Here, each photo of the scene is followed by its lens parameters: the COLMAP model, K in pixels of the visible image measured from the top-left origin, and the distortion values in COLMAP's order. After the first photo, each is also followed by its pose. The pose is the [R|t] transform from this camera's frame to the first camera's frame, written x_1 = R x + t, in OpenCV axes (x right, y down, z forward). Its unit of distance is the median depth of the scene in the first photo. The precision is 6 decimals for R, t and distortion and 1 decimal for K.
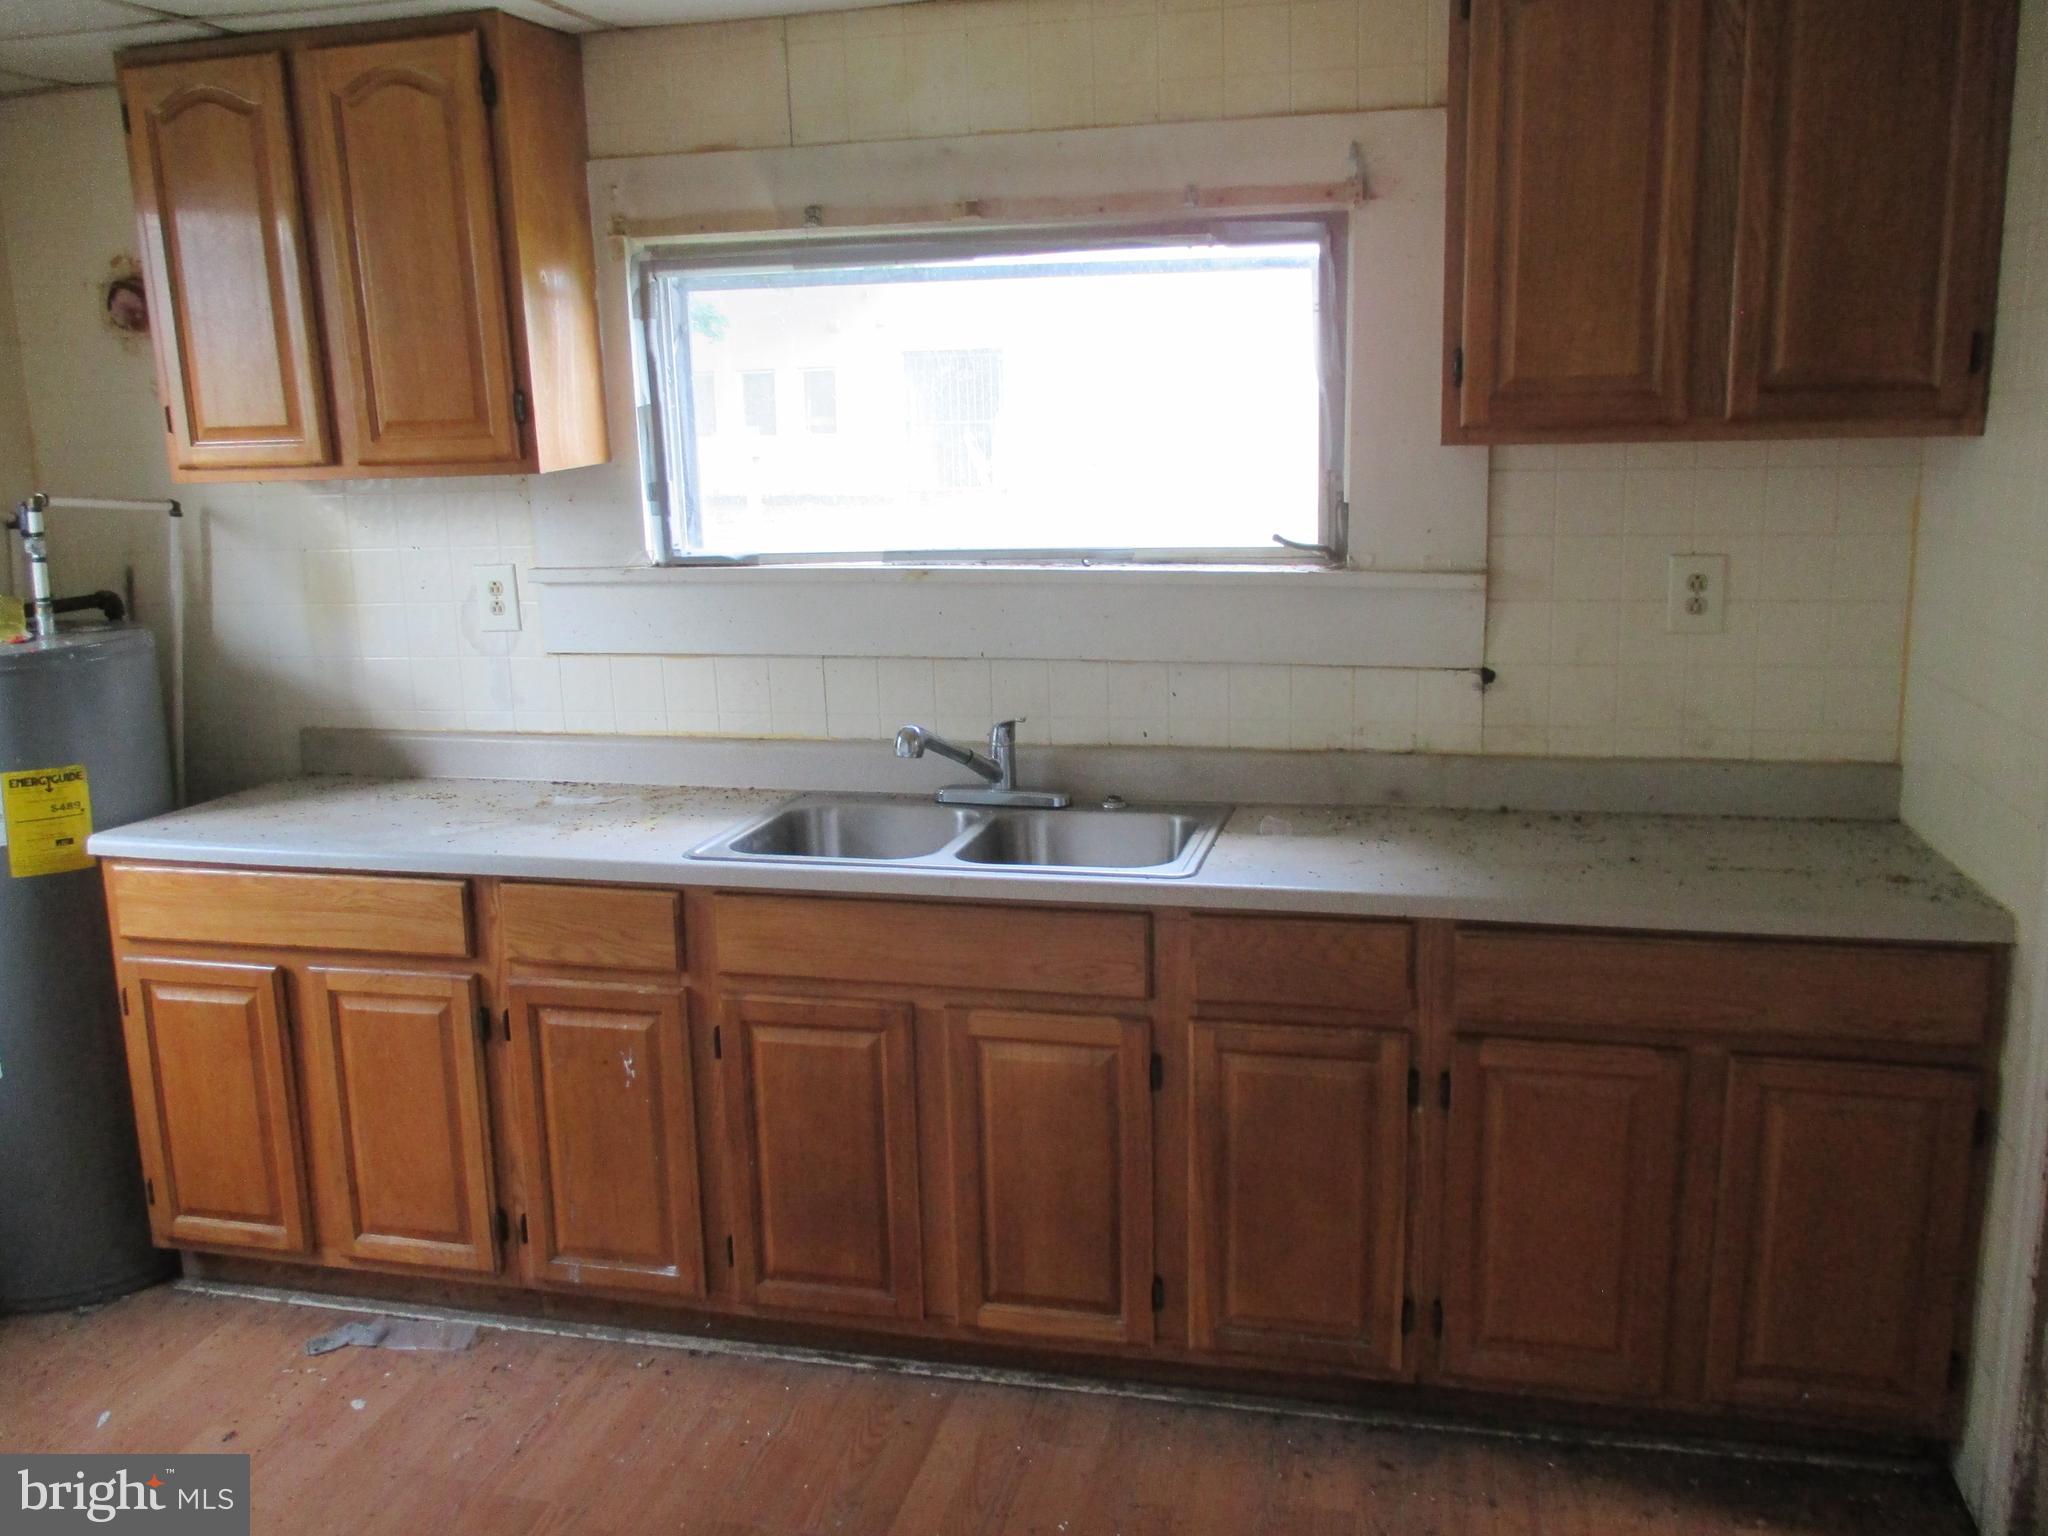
lens RADIAL K [[1727.8, 0, 1024.0], [0, 1727.8, 768.0], [0, 0, 1]] dist [0.002089, -0.002429]
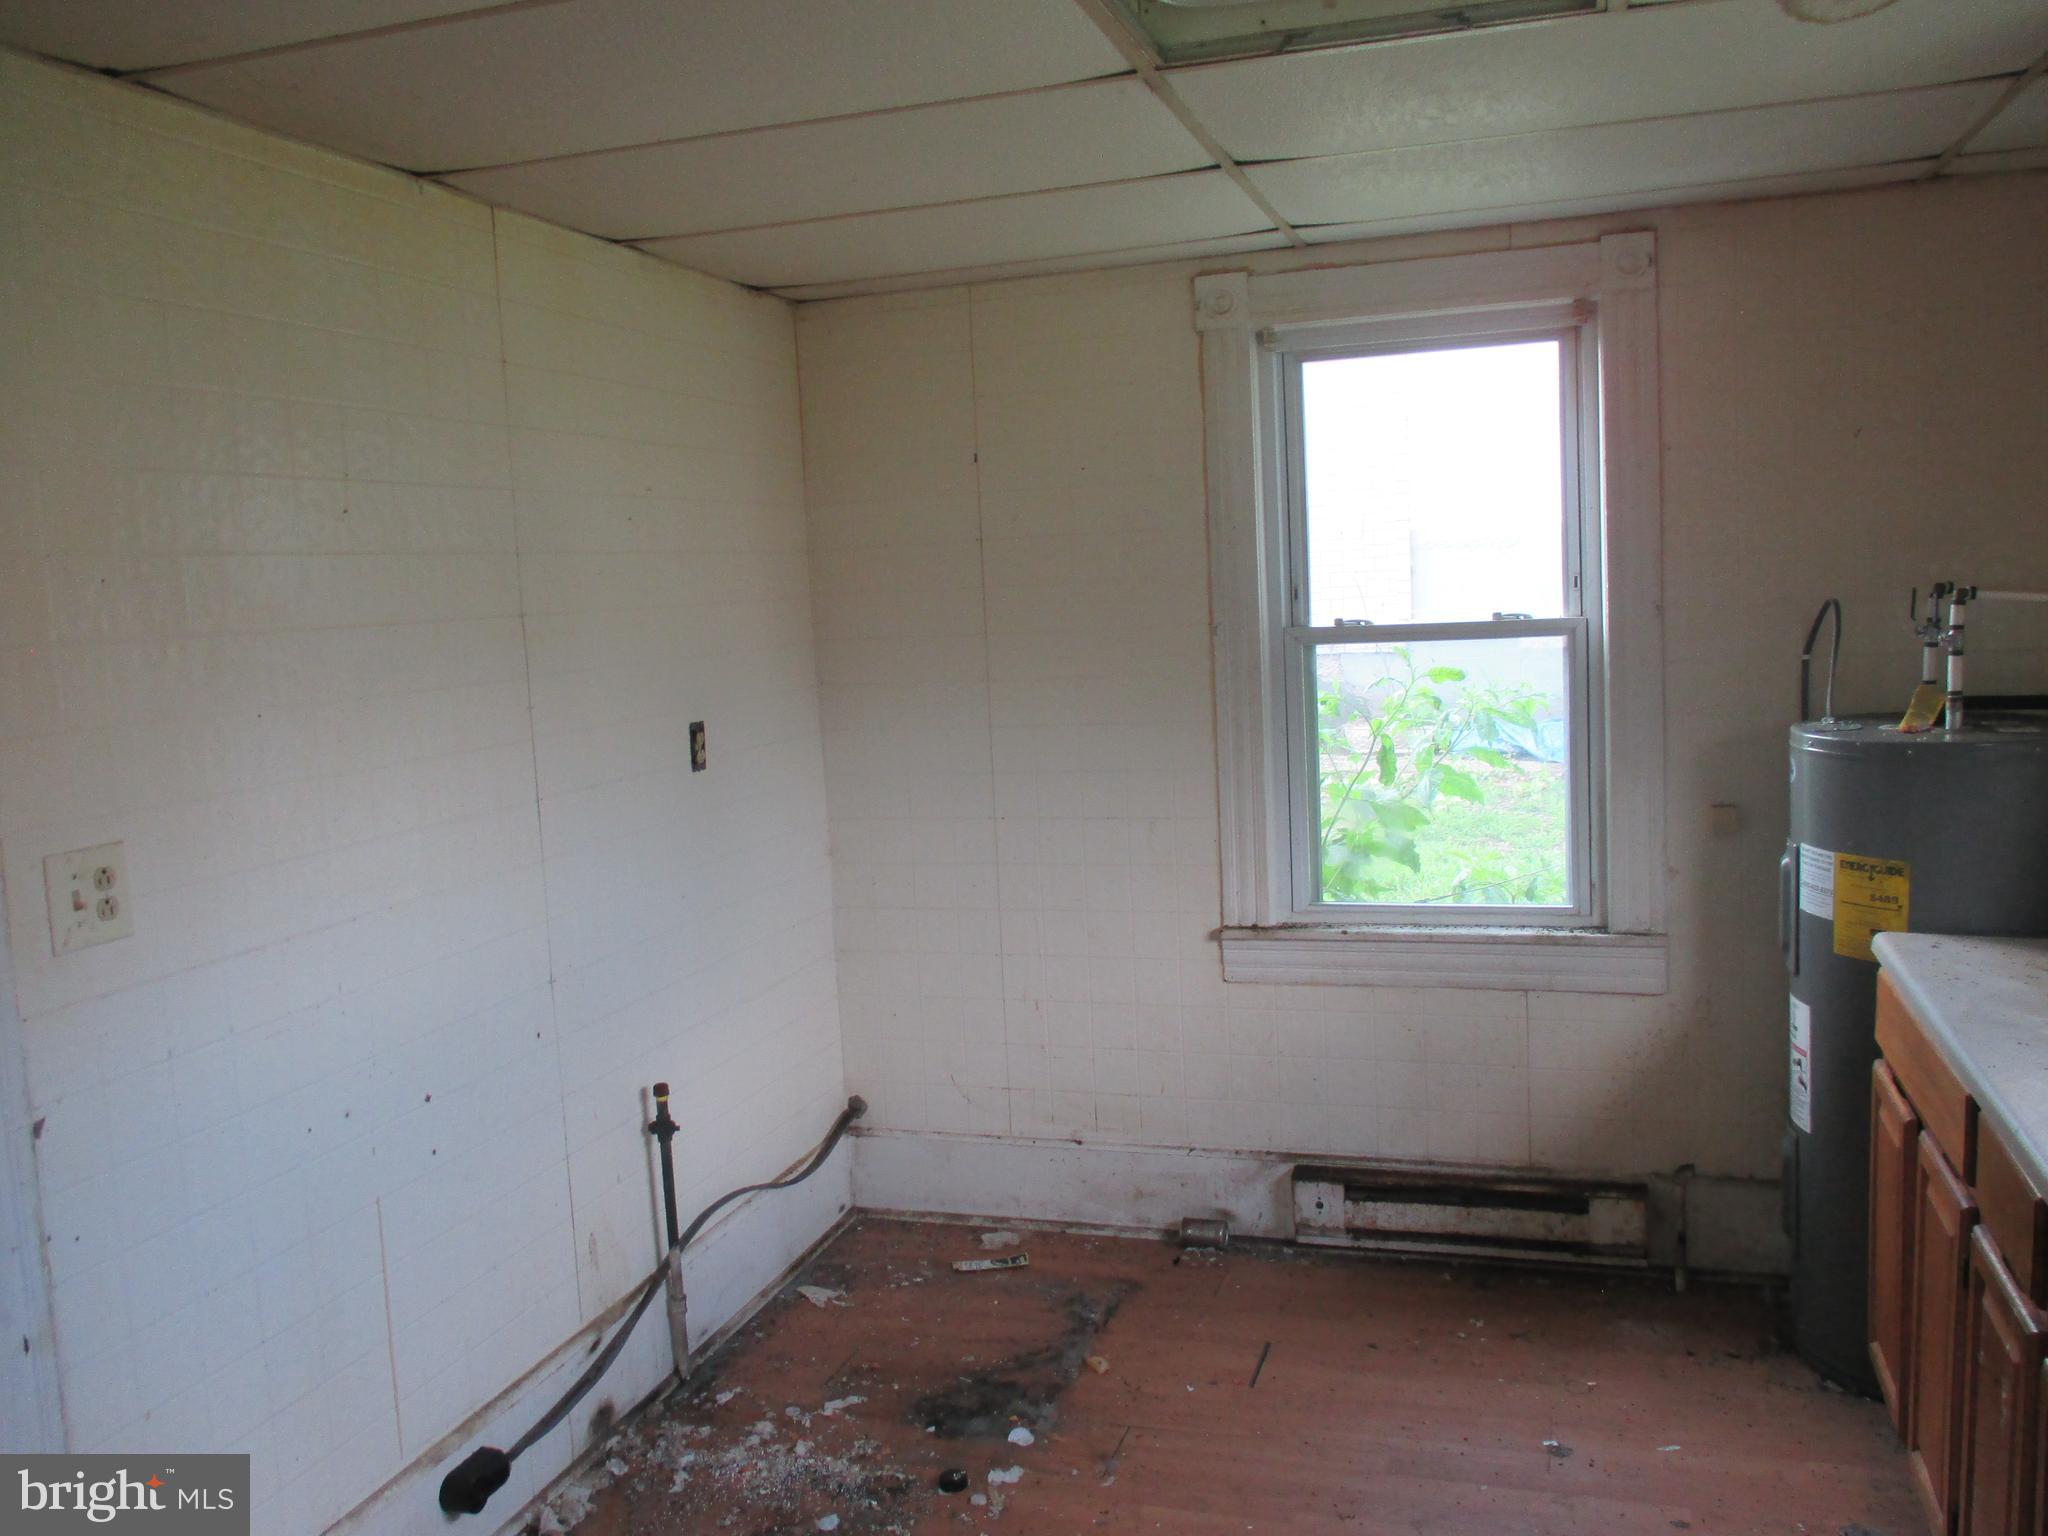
lens RADIAL K [[1727.8, 0, 1024.0], [0, 1727.8, 768.0], [0, 0, 1]] dist [0.002089, -0.002429]
pose [[-0.063059, 0.148441, -0.986909, 0.450673], [-0.149436, 0.976324, 0.156397, -0.133147], [0.986759, 0.157342, -0.039384, 0.535223]]
